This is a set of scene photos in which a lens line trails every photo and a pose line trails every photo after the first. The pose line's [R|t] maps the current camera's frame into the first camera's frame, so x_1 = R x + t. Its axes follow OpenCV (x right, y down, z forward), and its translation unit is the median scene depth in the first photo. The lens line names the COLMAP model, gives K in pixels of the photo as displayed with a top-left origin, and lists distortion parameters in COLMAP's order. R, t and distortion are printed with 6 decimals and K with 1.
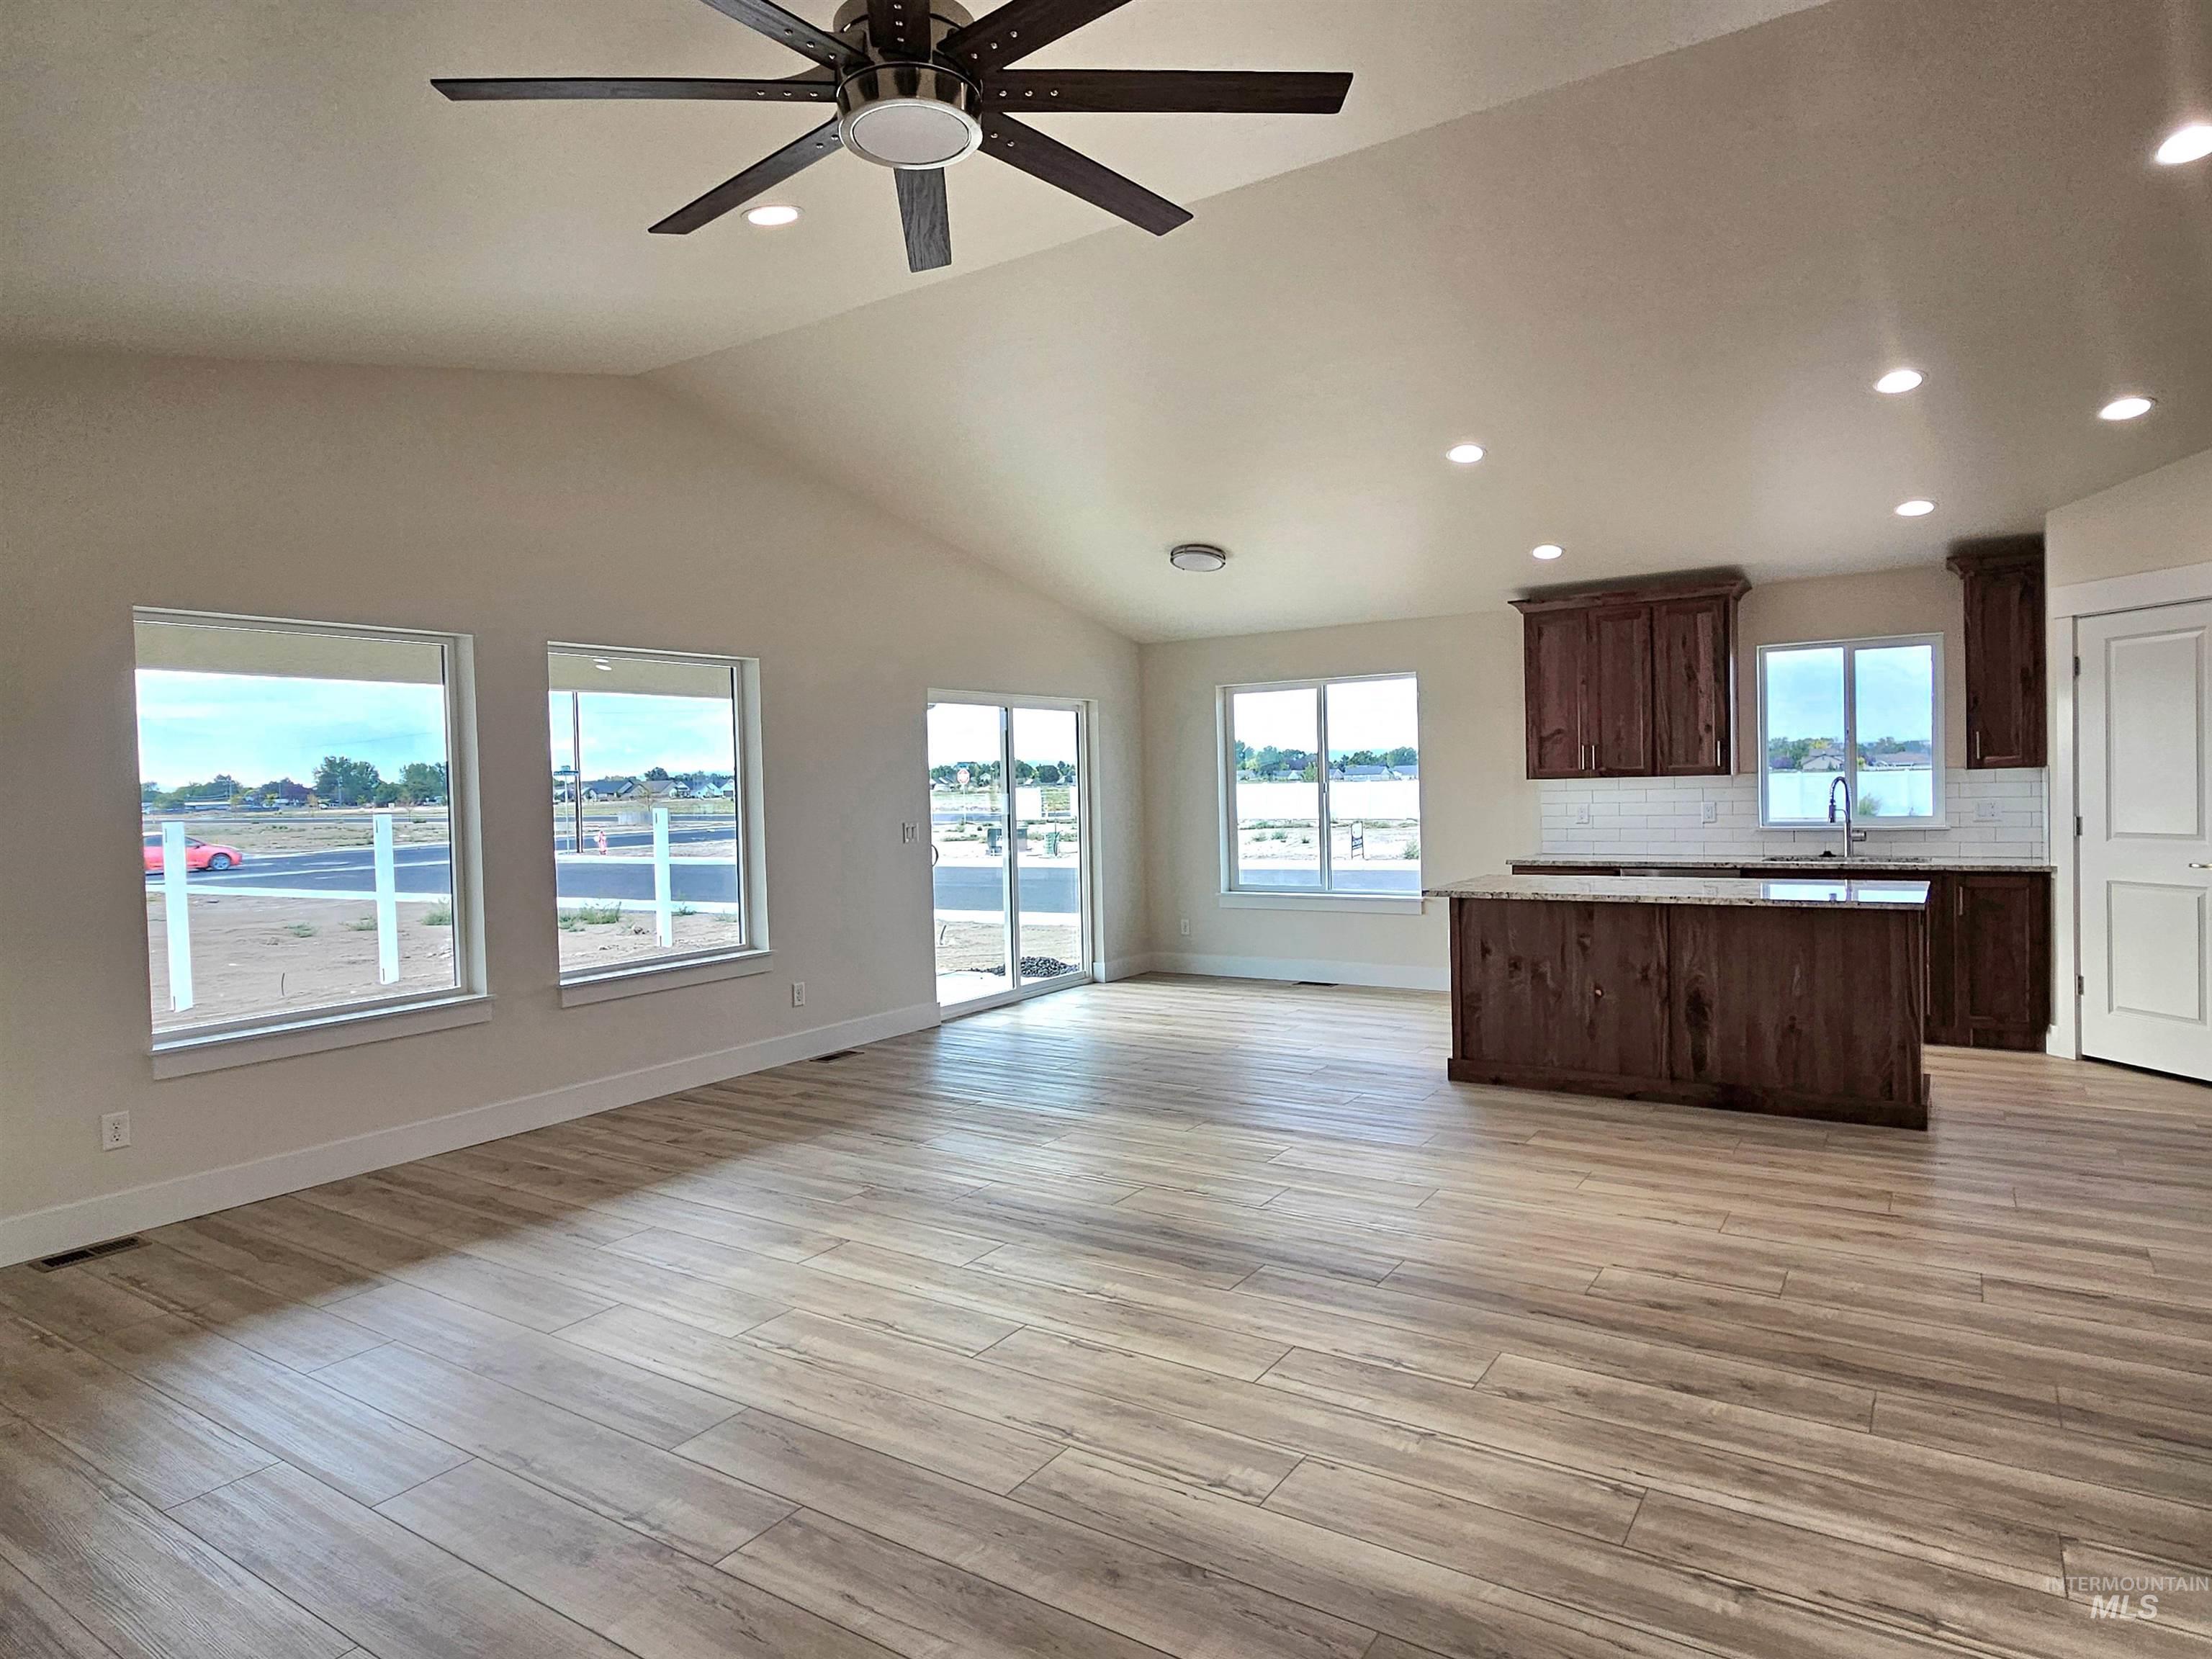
lens RADIAL K [[1285.7, 0, 1098.8], [0, 1285.7, 823.7], [0, 0, 1]] dist [0.005161, -0.003540]
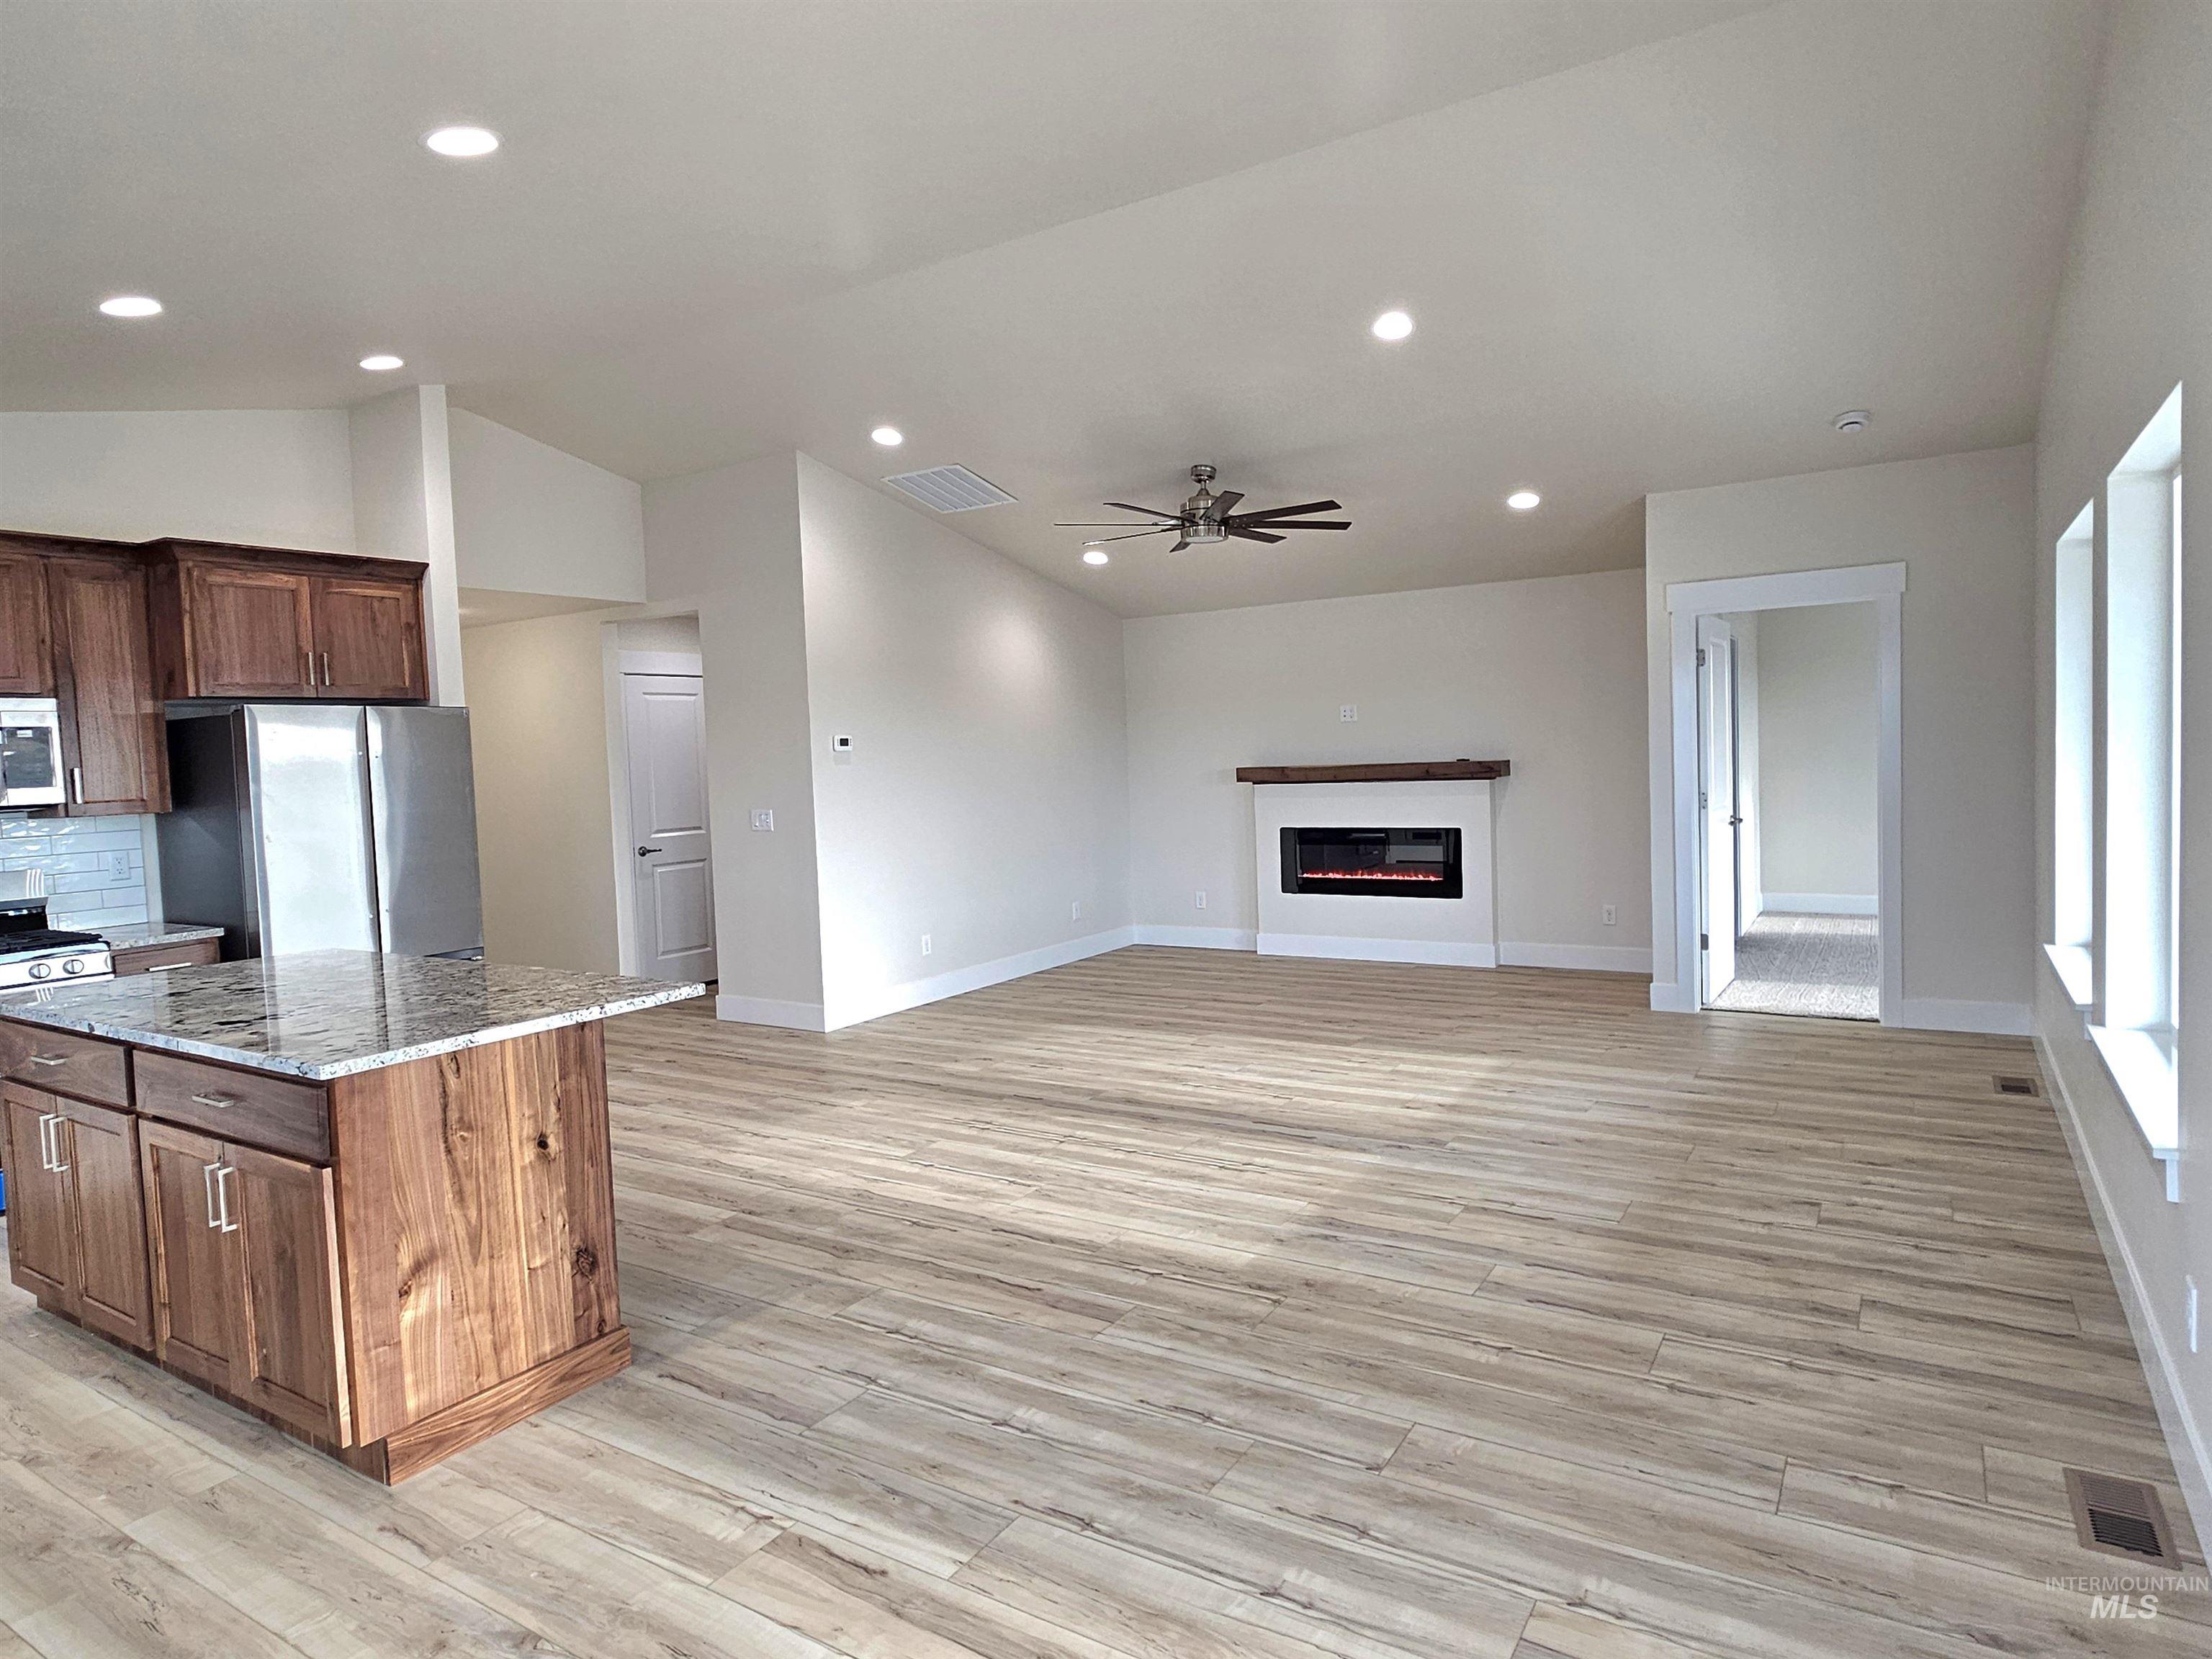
lens RADIAL K [[1285.7, 0, 1099.4], [0, 1285.7, 818.8], [0, 0, 1]] dist [0.005161, -0.003540]
pose [[-0.997644, 0.066856, -0.015376, 0.076851], [0.065345, 0.994348, 0.083678, -0.063431], [0.020884, 0.082476, -0.996374, 1.647085]]
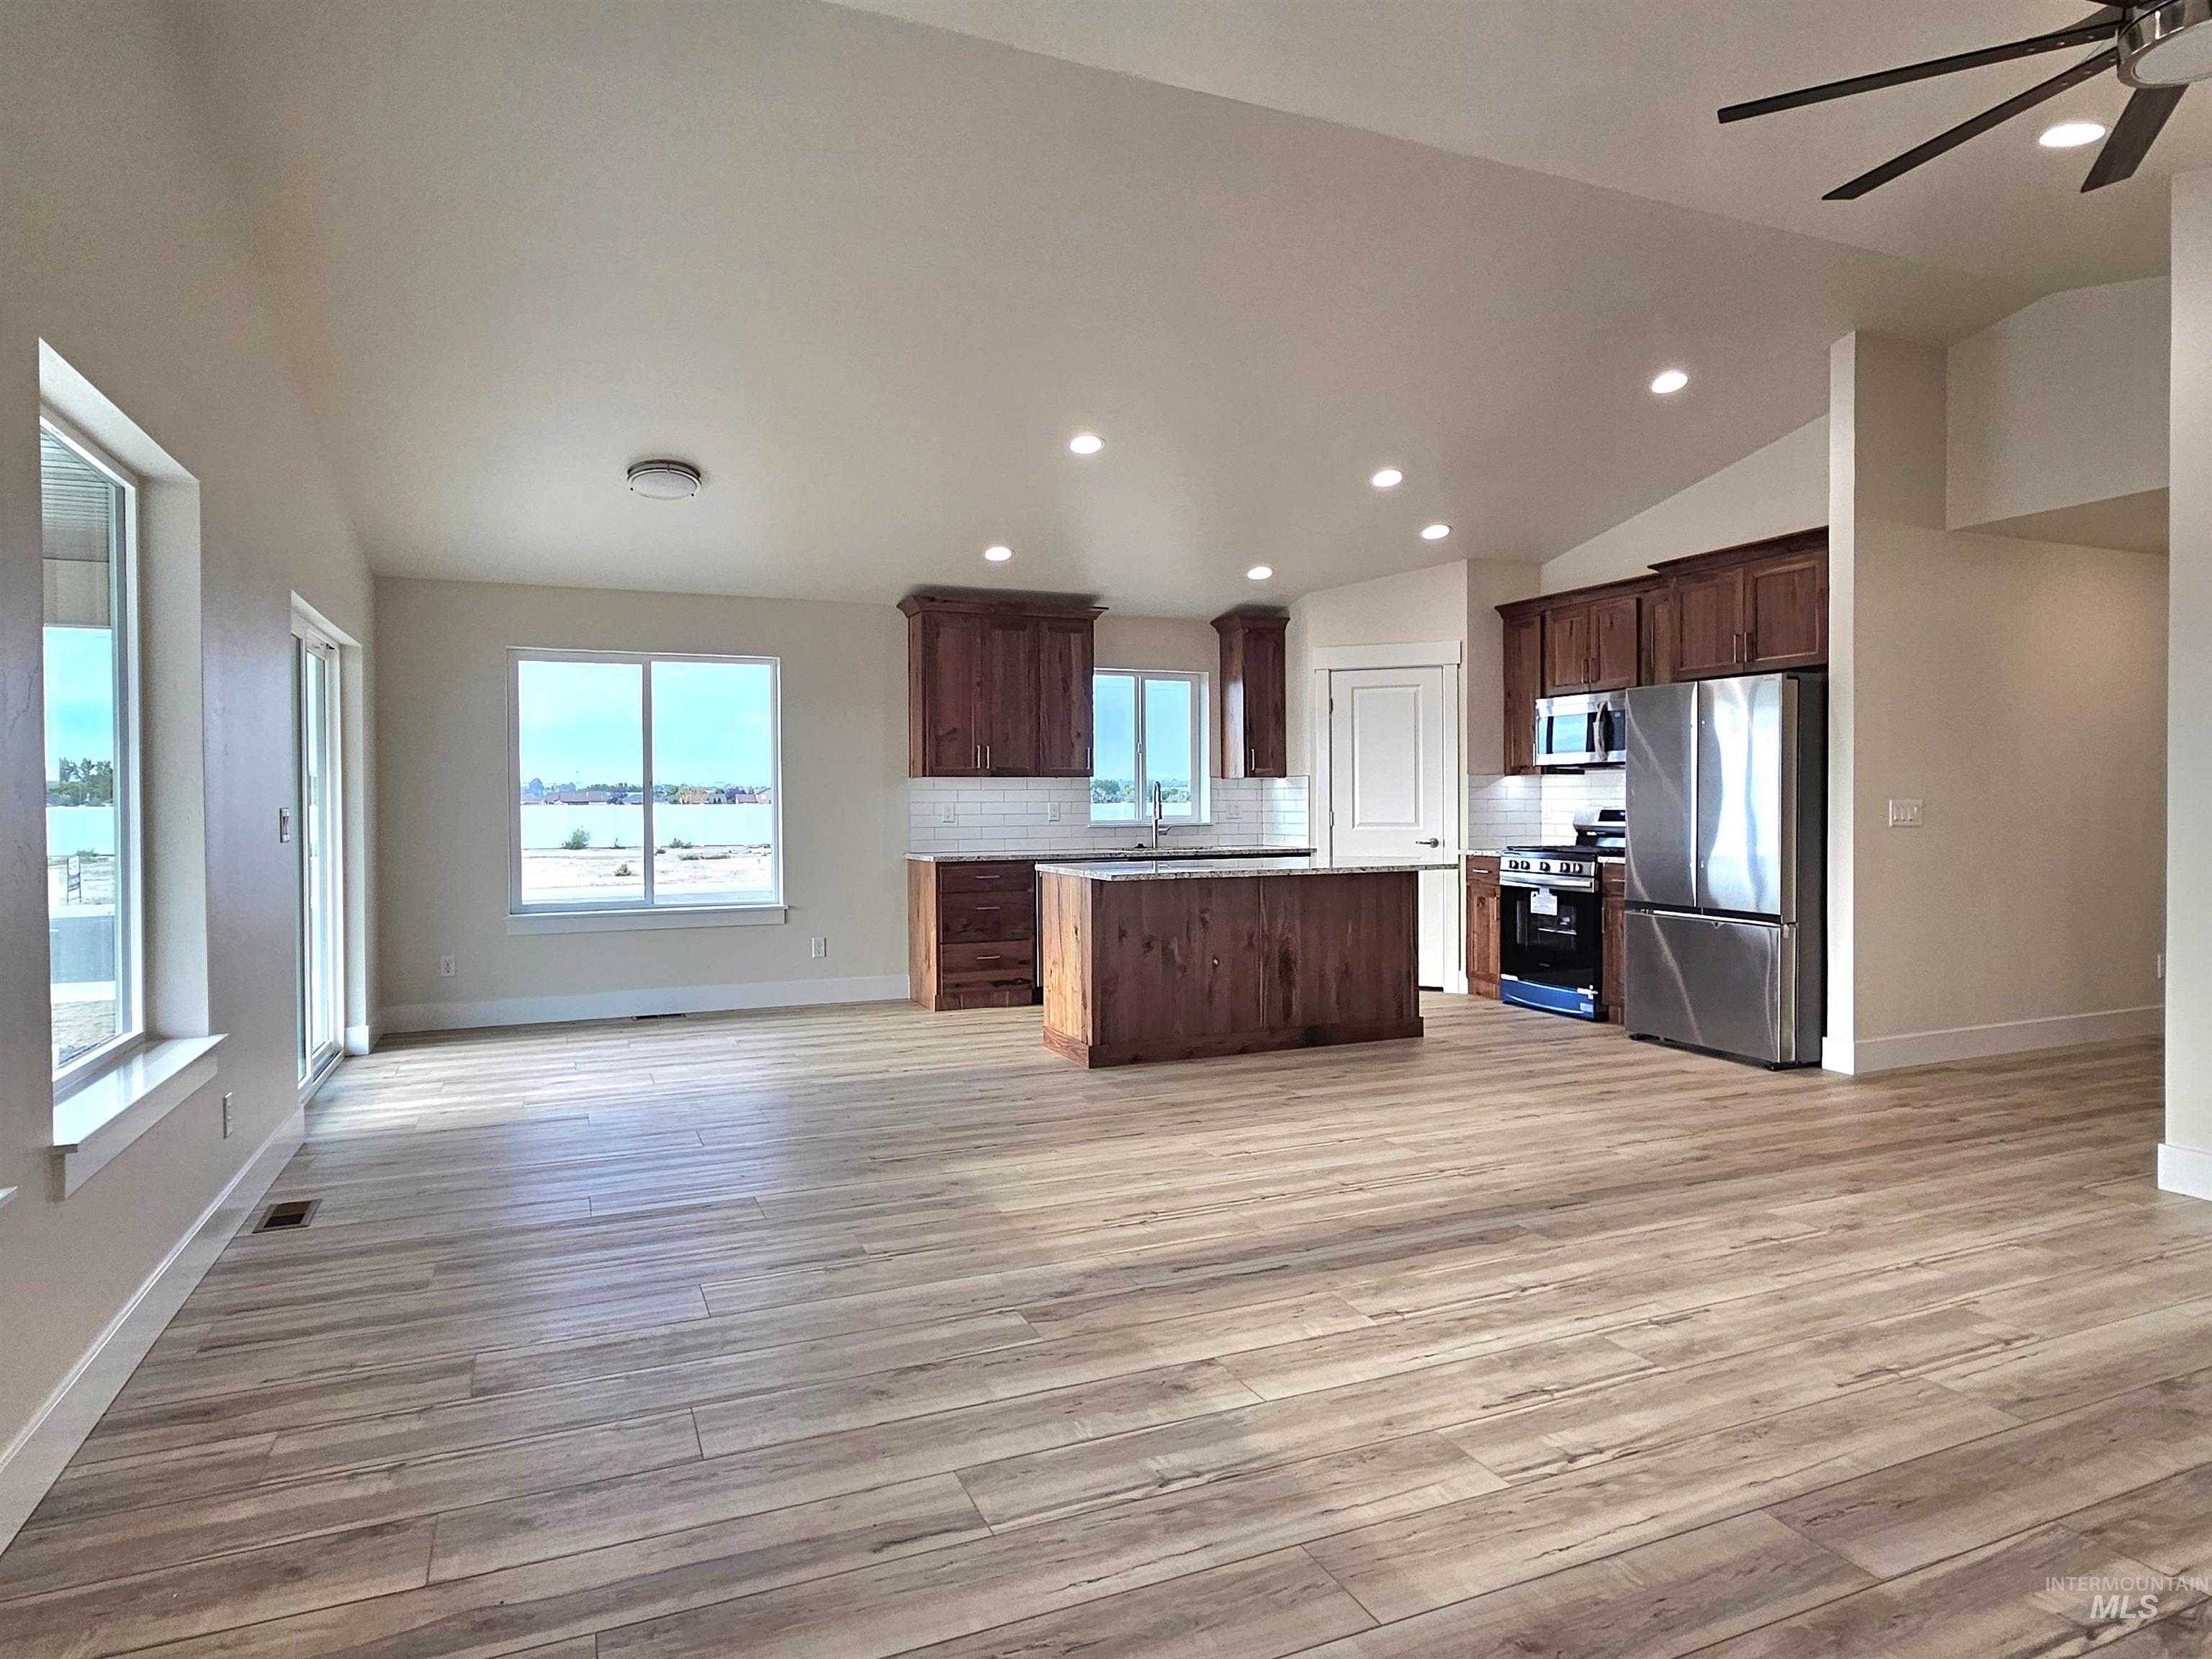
lens RADIAL K [[1285.7, 0, 1102.2], [0, 1285.7, 823.4], [0, 0, 1]] dist [0.005161, -0.003540]
pose [[0.544564, 0.008589, 0.838675, -0.600876], [0.015880, 0.999663, -0.020549, 0.034180], [-0.838569, 0.024509, 0.544244, 0.487697]]
